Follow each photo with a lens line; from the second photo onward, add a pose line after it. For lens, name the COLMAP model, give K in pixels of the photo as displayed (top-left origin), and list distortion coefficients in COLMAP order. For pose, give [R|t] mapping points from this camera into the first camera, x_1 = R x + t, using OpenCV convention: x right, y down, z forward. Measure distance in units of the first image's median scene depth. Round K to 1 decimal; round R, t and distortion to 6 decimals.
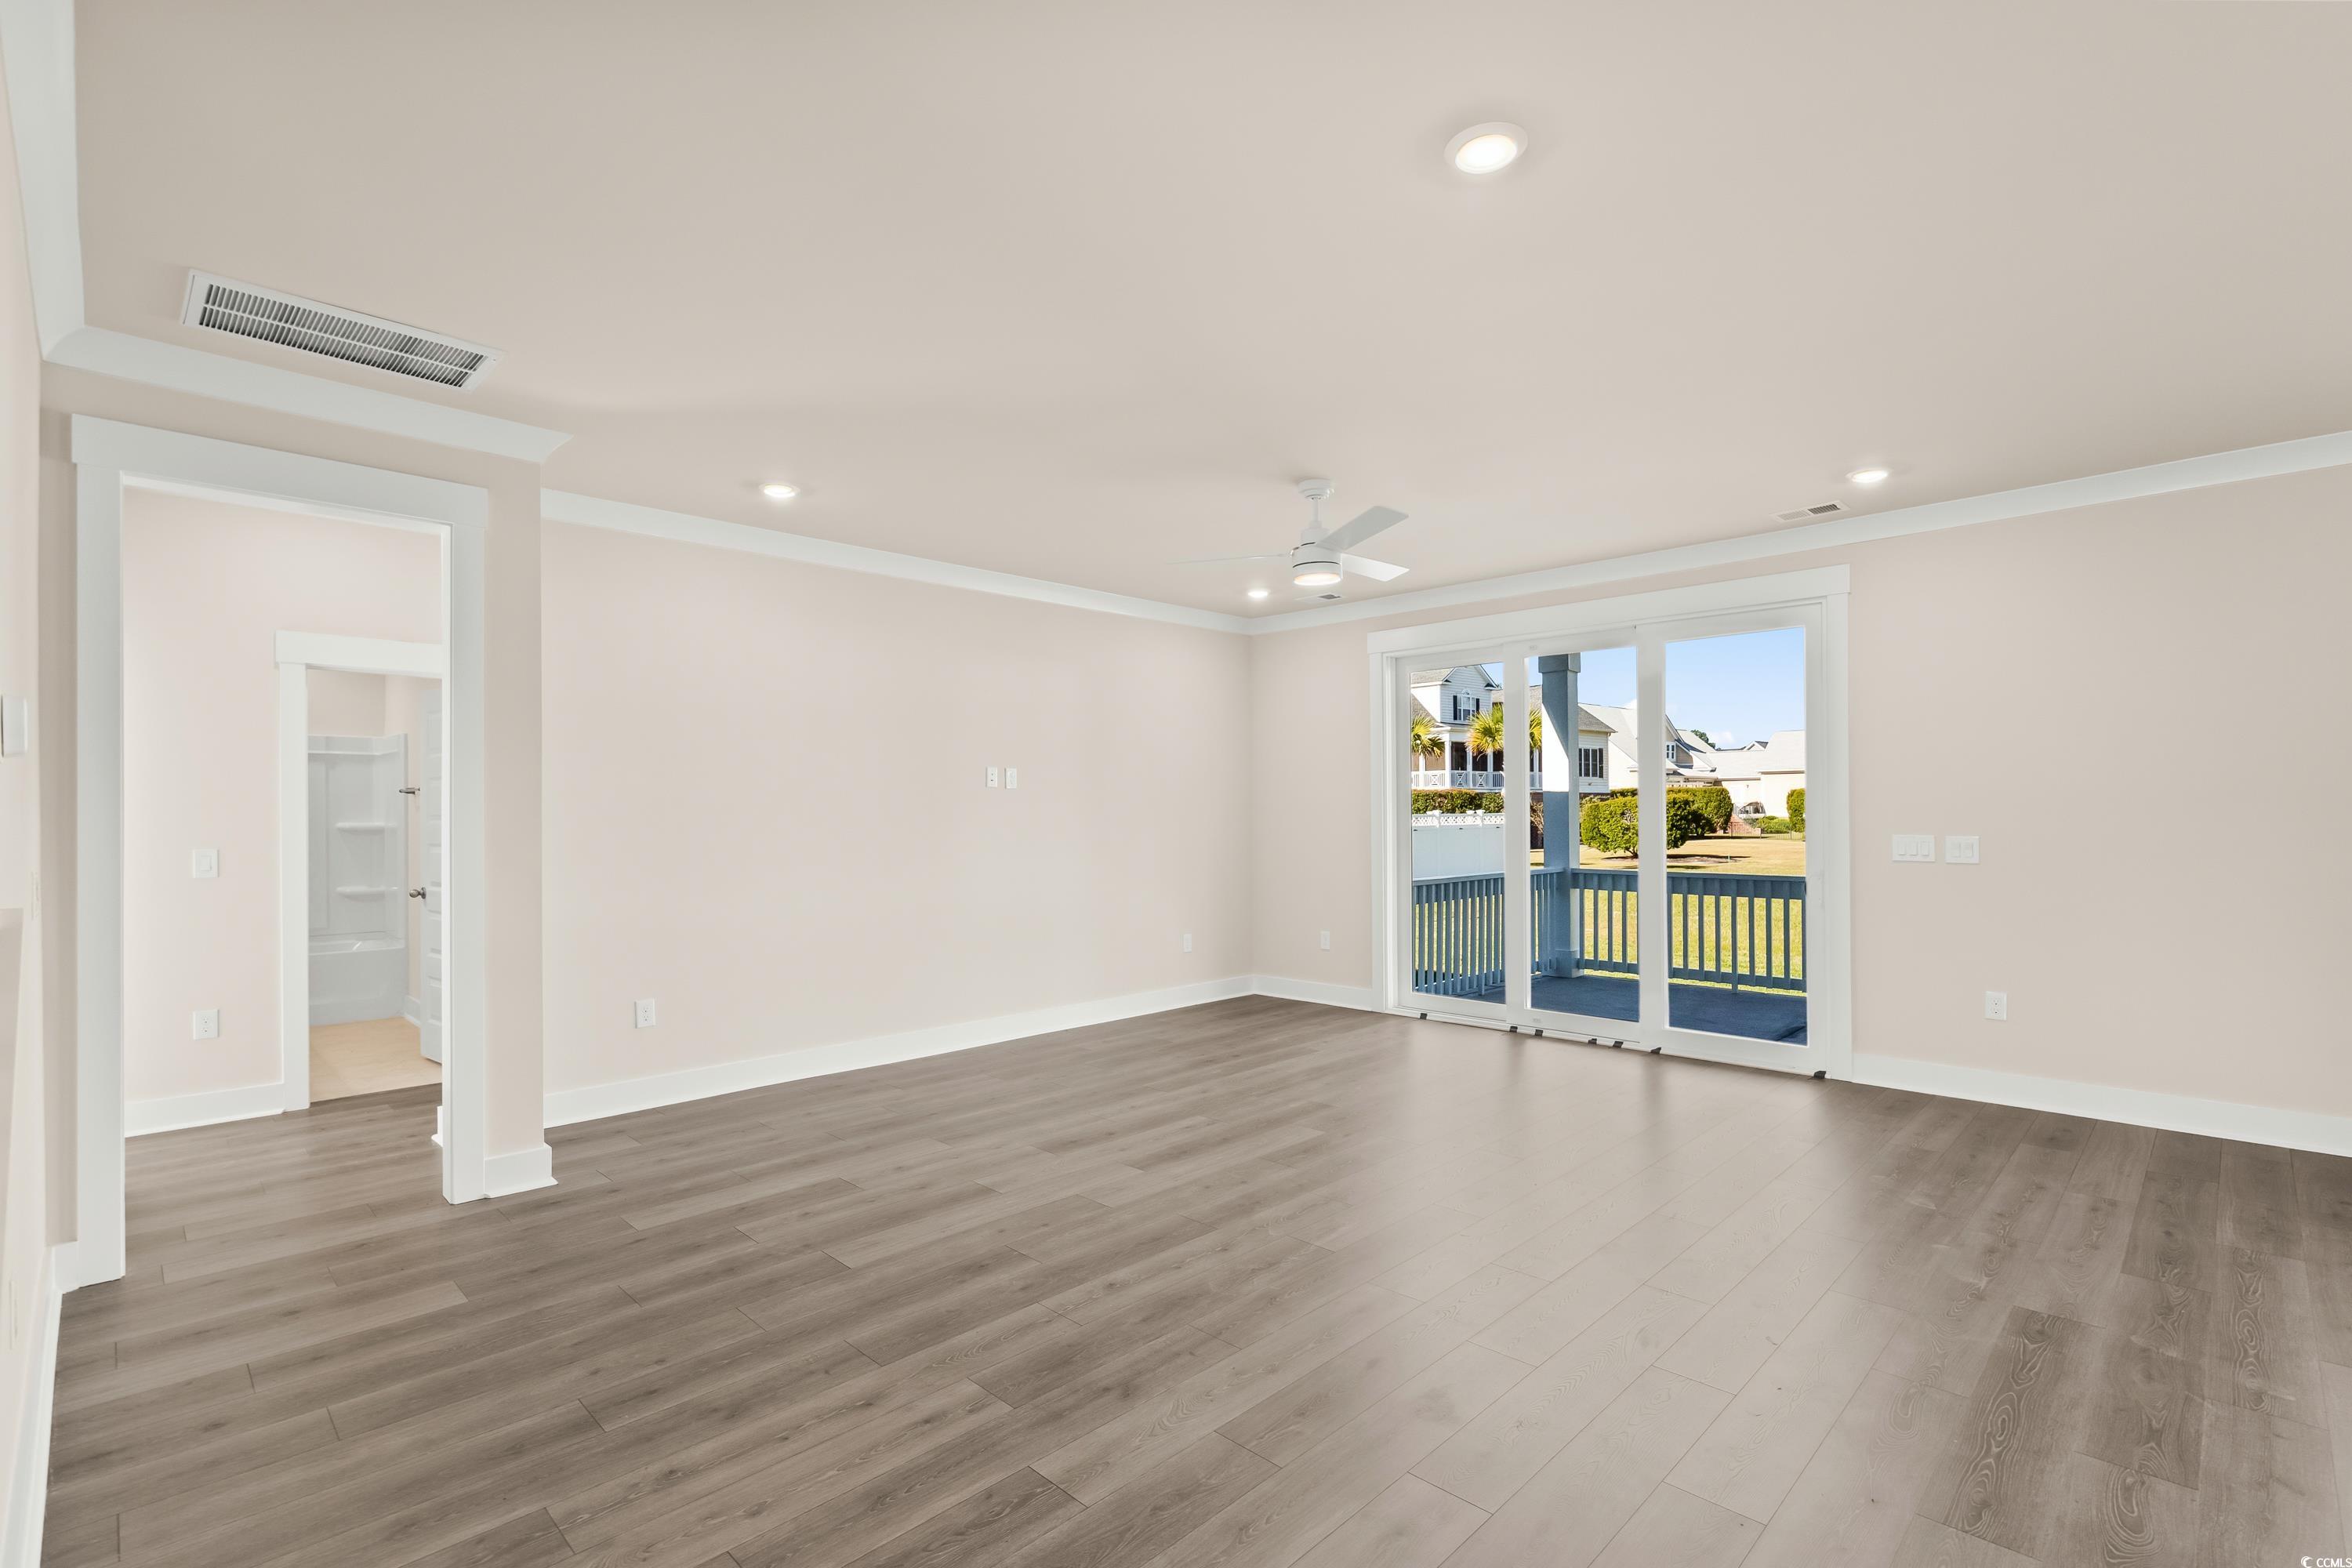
lens RADIAL K [[1064.4, 0, 1183.8], [0, 1064.4, 801.8], [0, 0, 1]] dist [-0.001010, -0.000392]
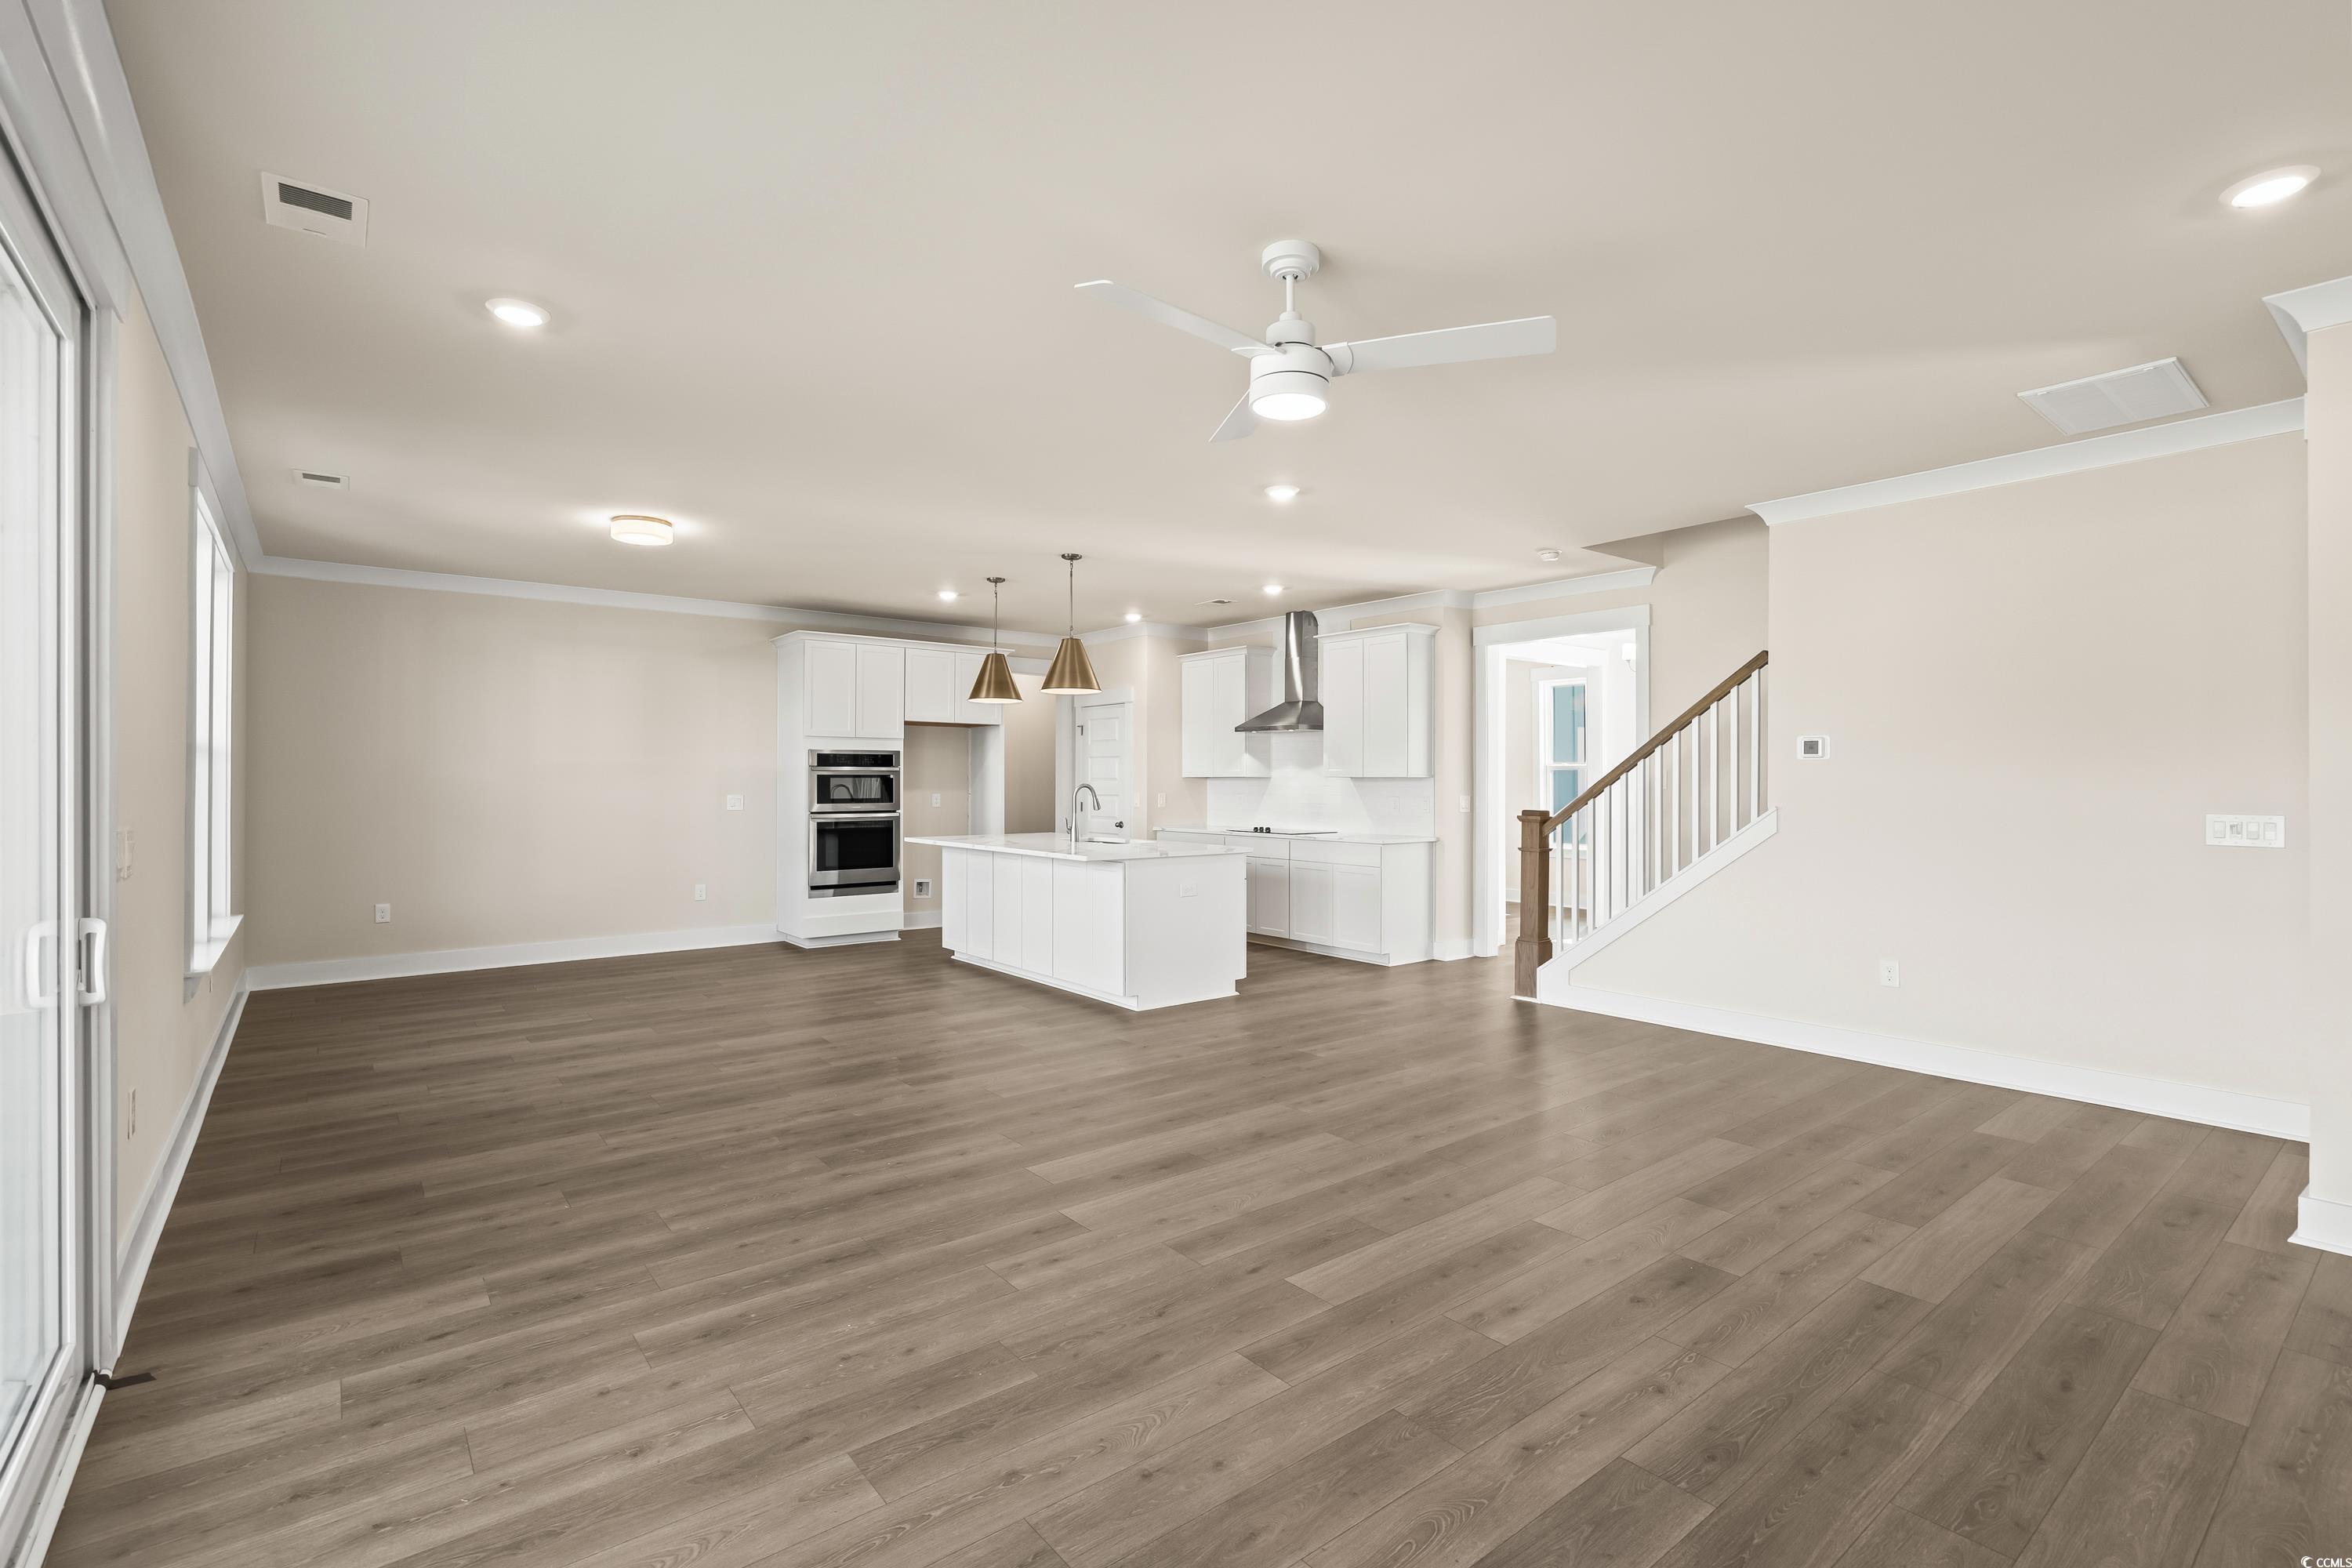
lens RADIAL K [[1064.4, 0, 1168.5], [0, 1064.4, 778.1], [0, 0, 1]] dist [-0.001010, -0.000392]
pose [[-0.991969, 0.007117, 0.126277, 0.132899], [0.005129, 0.999858, -0.016059, 0.021029], [-0.126374, -0.015282, -0.991865, 1.827219]]
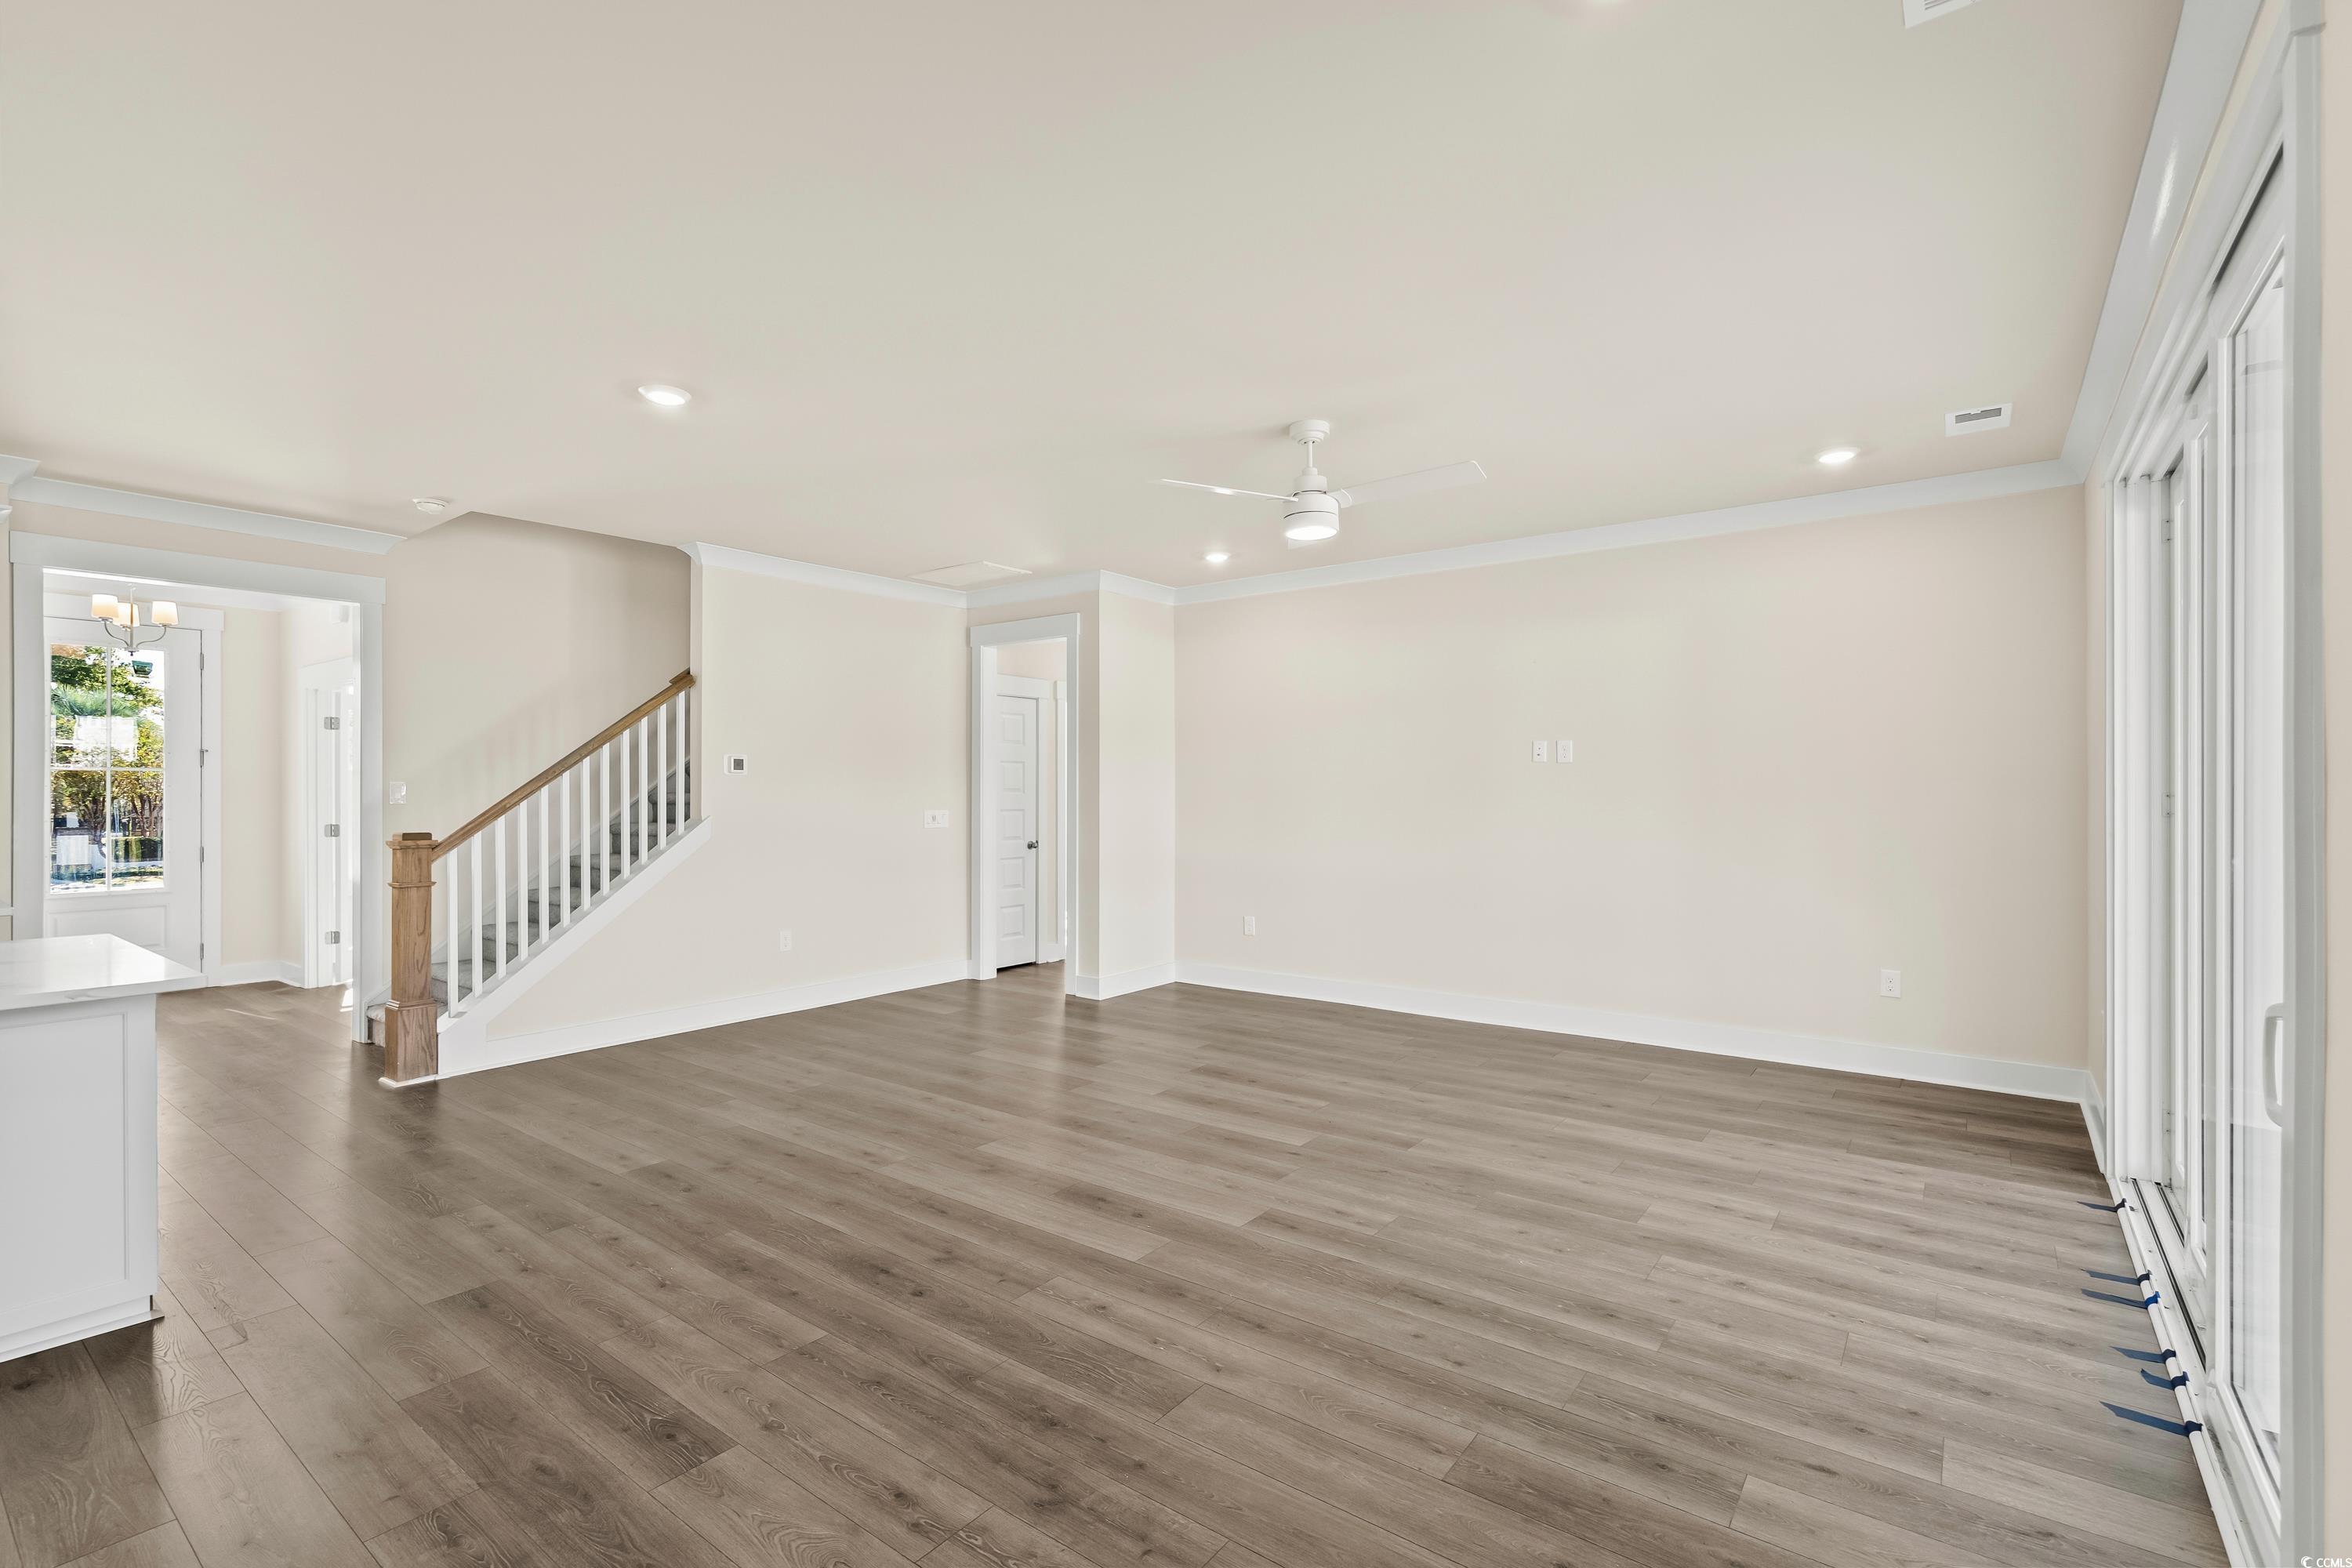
lens RADIAL K [[1064.4, 0, 1176.1], [0, 1064.4, 791.2], [0, 0, 1]] dist [-0.001010, -0.000392]
pose [[0.129208, 0.006672, -0.991595, 1.122979], [0.013615, 0.999871, 0.008502, 0.000781], [0.991524, -0.014599, 0.129100, 0.868648]]
